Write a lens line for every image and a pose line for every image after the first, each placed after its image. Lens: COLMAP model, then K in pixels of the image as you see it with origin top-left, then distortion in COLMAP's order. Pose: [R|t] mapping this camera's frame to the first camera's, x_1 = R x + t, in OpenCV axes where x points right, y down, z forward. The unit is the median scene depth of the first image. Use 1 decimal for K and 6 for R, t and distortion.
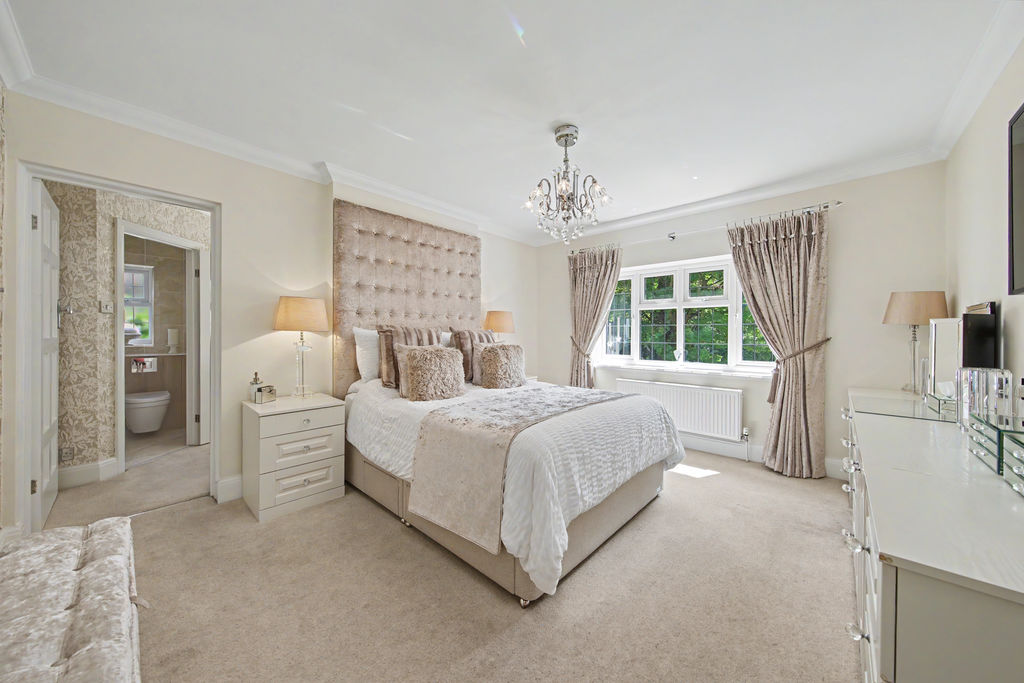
lens RADIAL K [[350.1, 0, 510.2], [0, 350.1, 335.3], [0, 0, 1]] dist [0.000196, 0.000071]
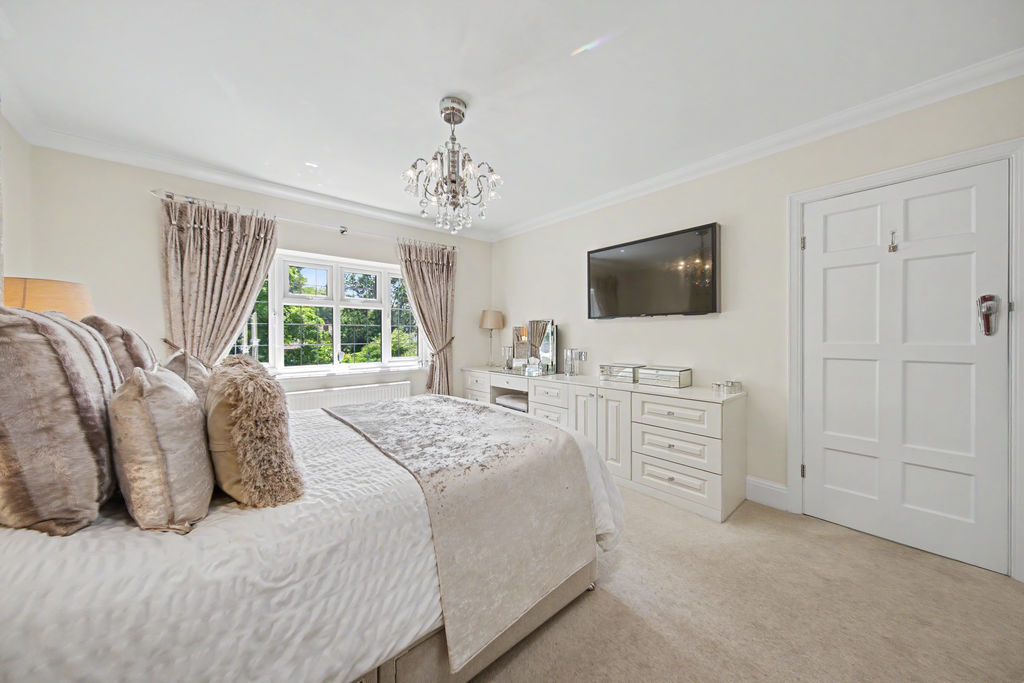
lens RADIAL K [[350.1, 0, 510.2], [0, 350.1, 335.3], [0, 0, 1]] dist [0.000196, 0.000071]
pose [[0.116300, -0.004116, 0.993206, -0.487654], [0.005358, 0.999979, 0.003516, -0.002860], [-0.993200, 0.004912, 0.116320, 0.520243]]
